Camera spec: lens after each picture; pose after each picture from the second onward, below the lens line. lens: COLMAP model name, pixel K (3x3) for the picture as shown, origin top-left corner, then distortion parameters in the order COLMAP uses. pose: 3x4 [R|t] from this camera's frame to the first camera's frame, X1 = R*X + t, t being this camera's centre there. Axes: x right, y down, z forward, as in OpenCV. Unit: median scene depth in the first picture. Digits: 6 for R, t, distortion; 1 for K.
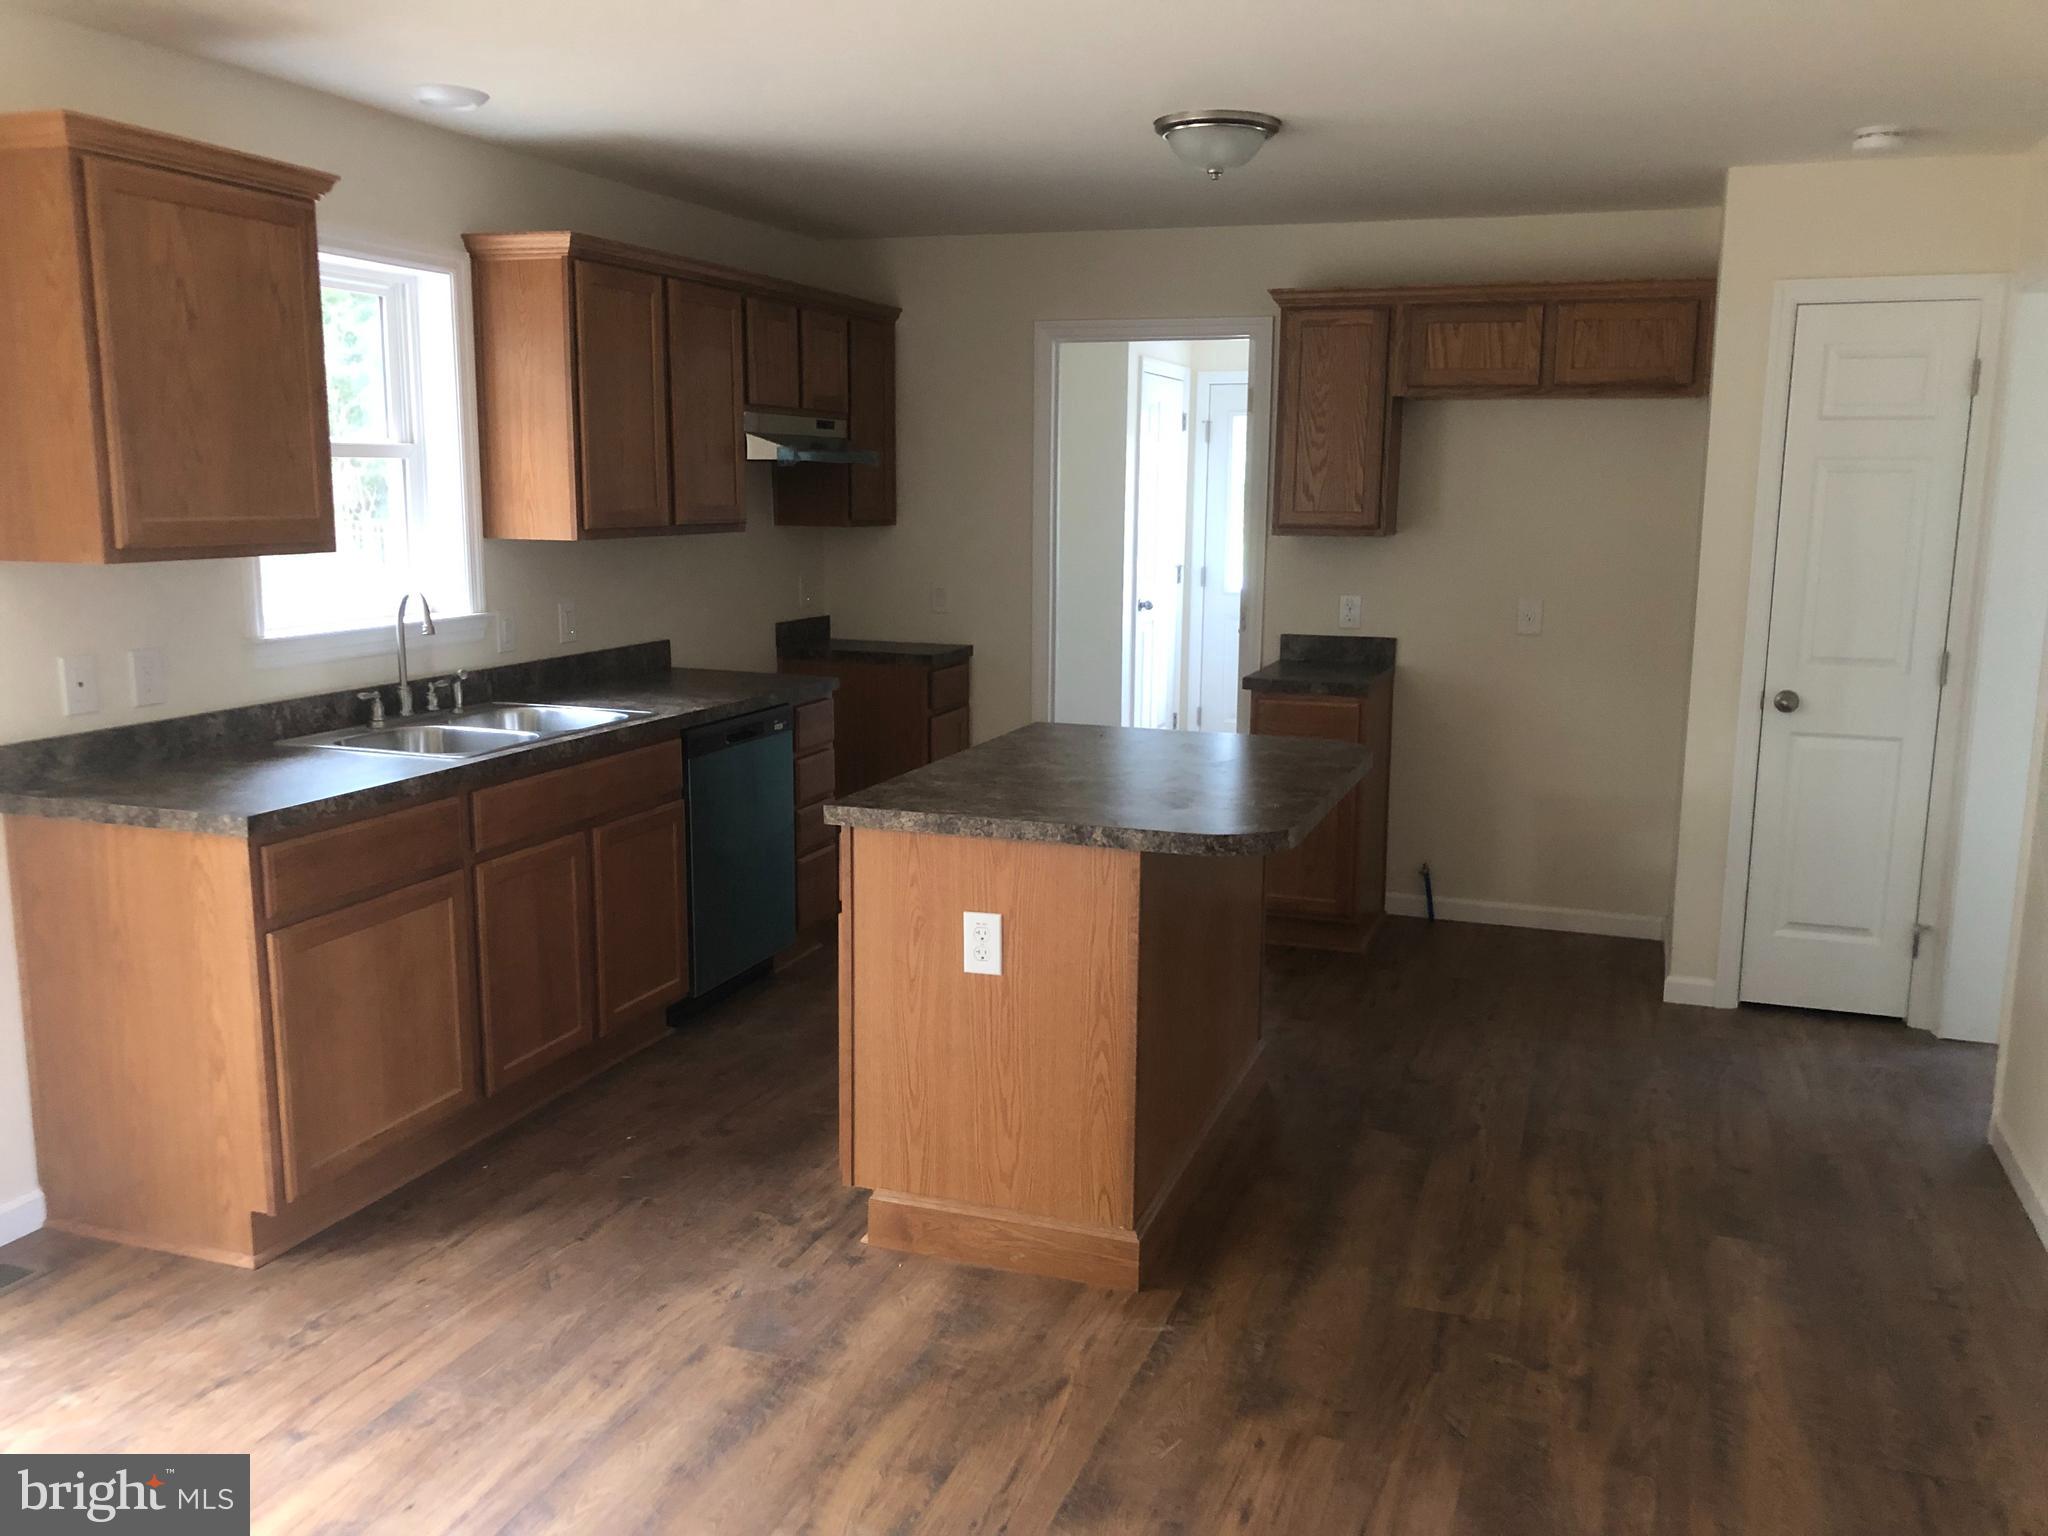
lens RADIAL K [[1687.2, 0, 1024.8], [0, 1687.2, 761.4], [0, 0, 1]] dist [0.054745, -0.049180]
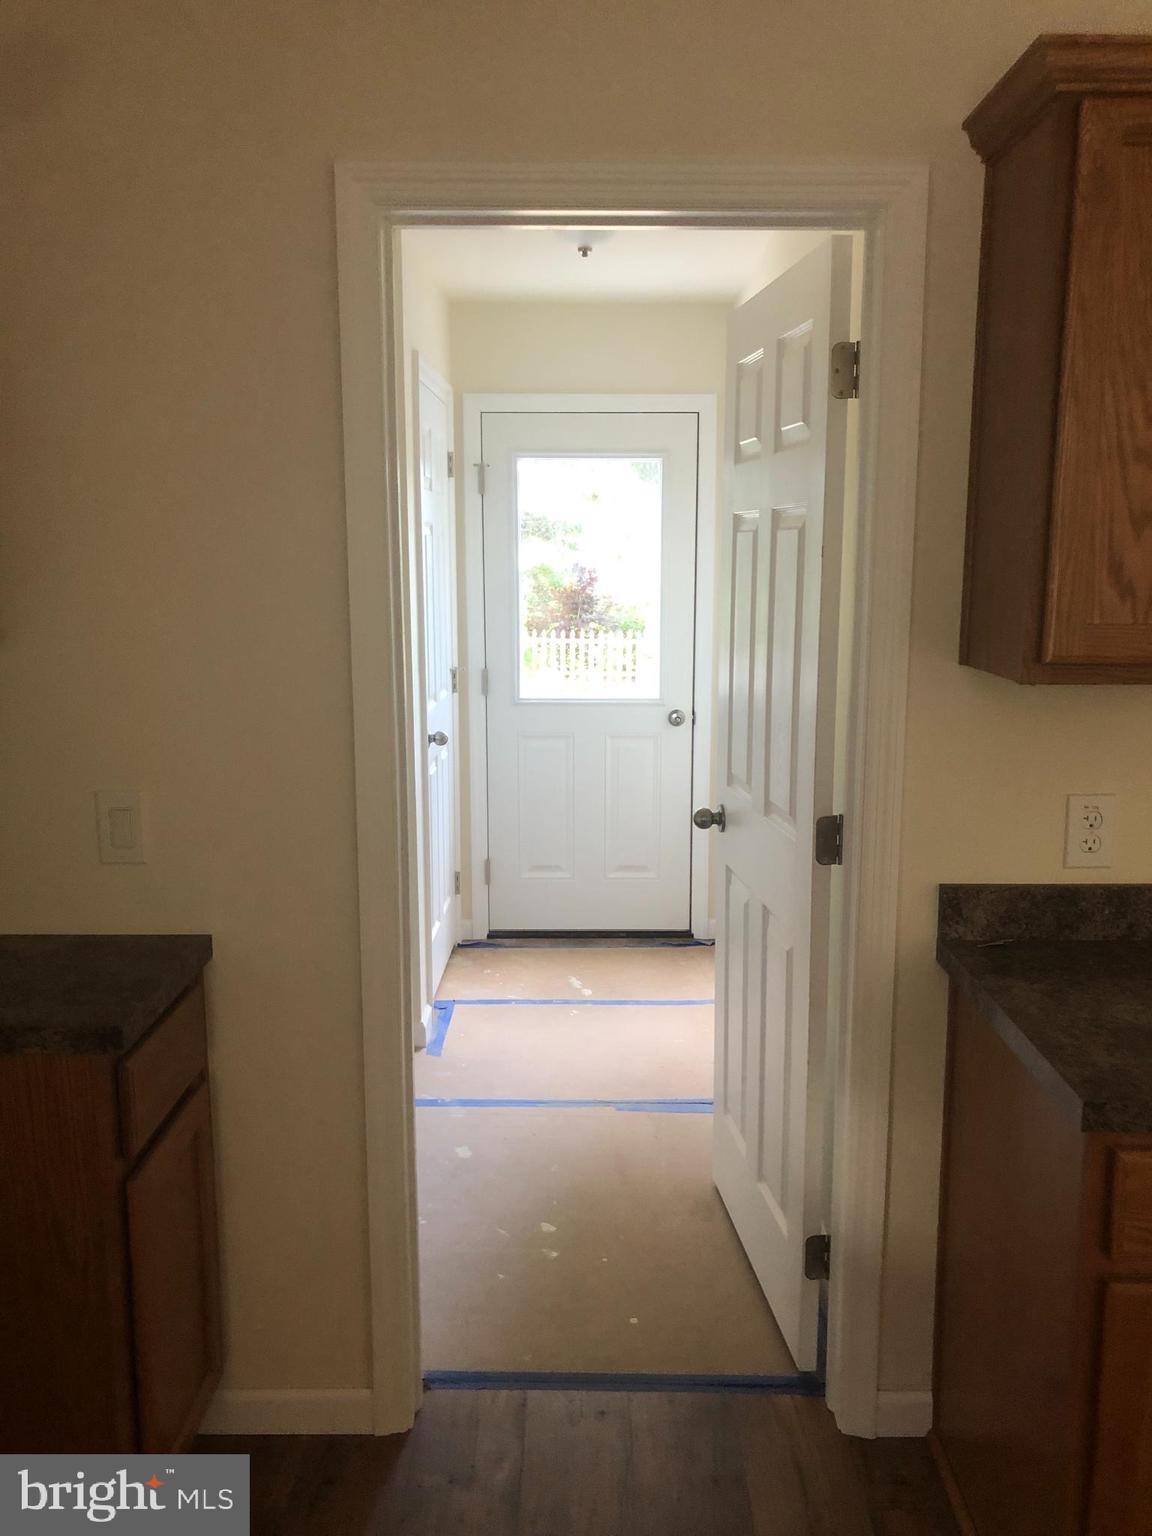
lens RADIAL K [[1265.4, 0, 586.1], [0, 1265.4, 764.7], [0, 0, 1]] dist [0.054745, -0.049180]
pose [[0.944227, -0.065654, 0.322683, -0.066860], [0.063680, 0.997831, 0.016680, -0.176217], [-0.323078, 0.004799, 0.946360, 1.044309]]
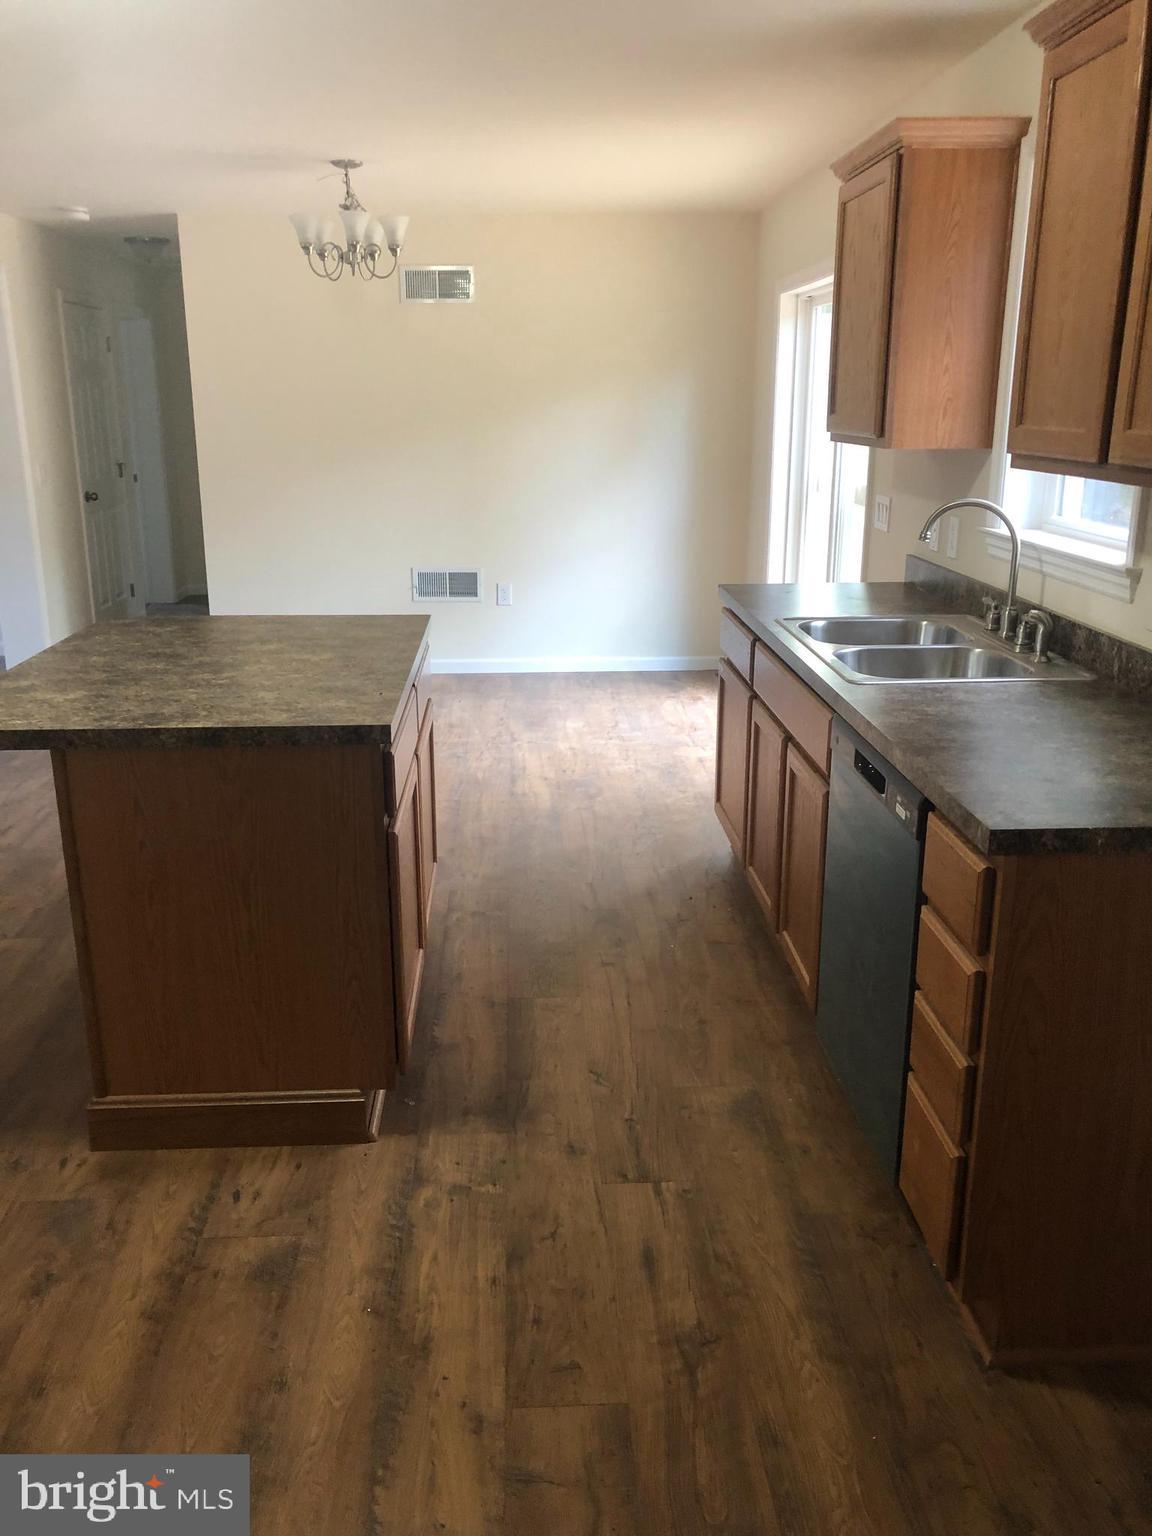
lens RADIAL K [[1265.4, 0, 575.7], [0, 1265.4, 767.0], [0, 0, 1]] dist [0.054745, -0.049180]
pose [[-0.923249, 0.100466, -0.370835, 0.146857], [-0.071118, 0.903837, 0.421925, -0.259764], [0.377563, 0.415915, -0.827321, 1.605563]]
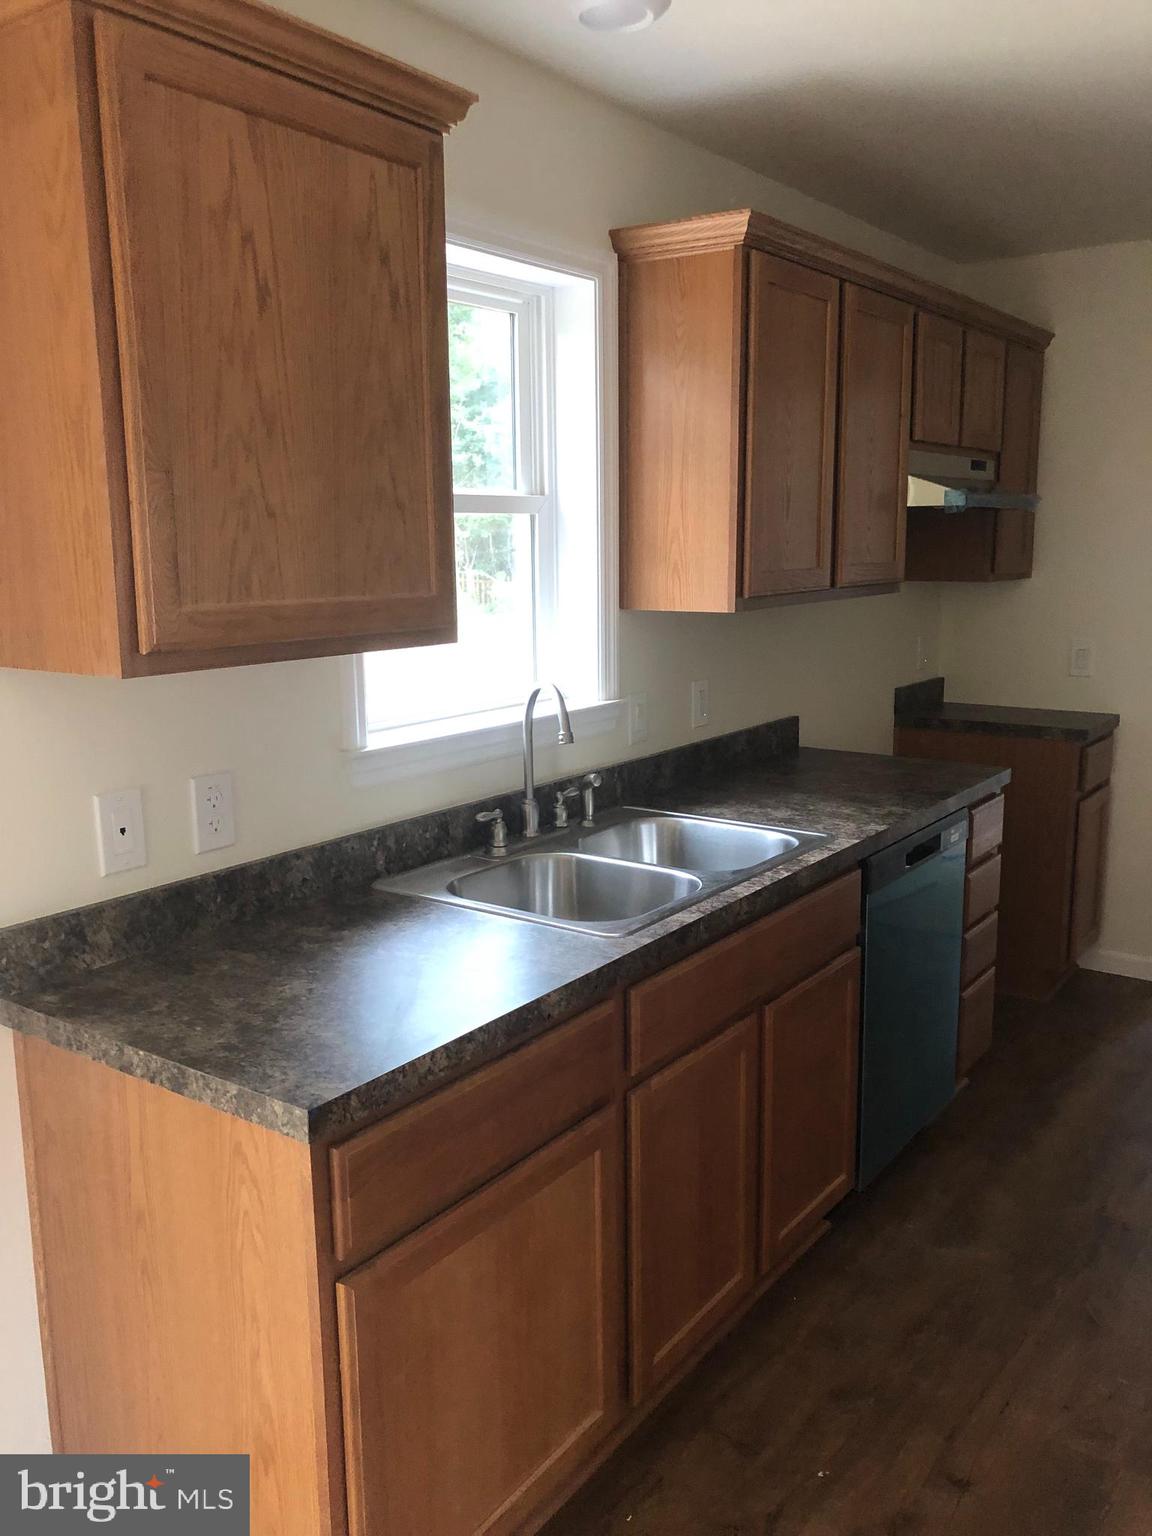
lens RADIAL K [[1265.4, 0, 592.5], [0, 1265.4, 772.2], [0, 0, 1]] dist [0.054745, -0.049180]
pose [[0.963274, 0.033723, -0.266396, -0.185380], [-0.028493, 0.999318, 0.023473, -0.074113], [0.267006, -0.015020, 0.963578, 0.450962]]
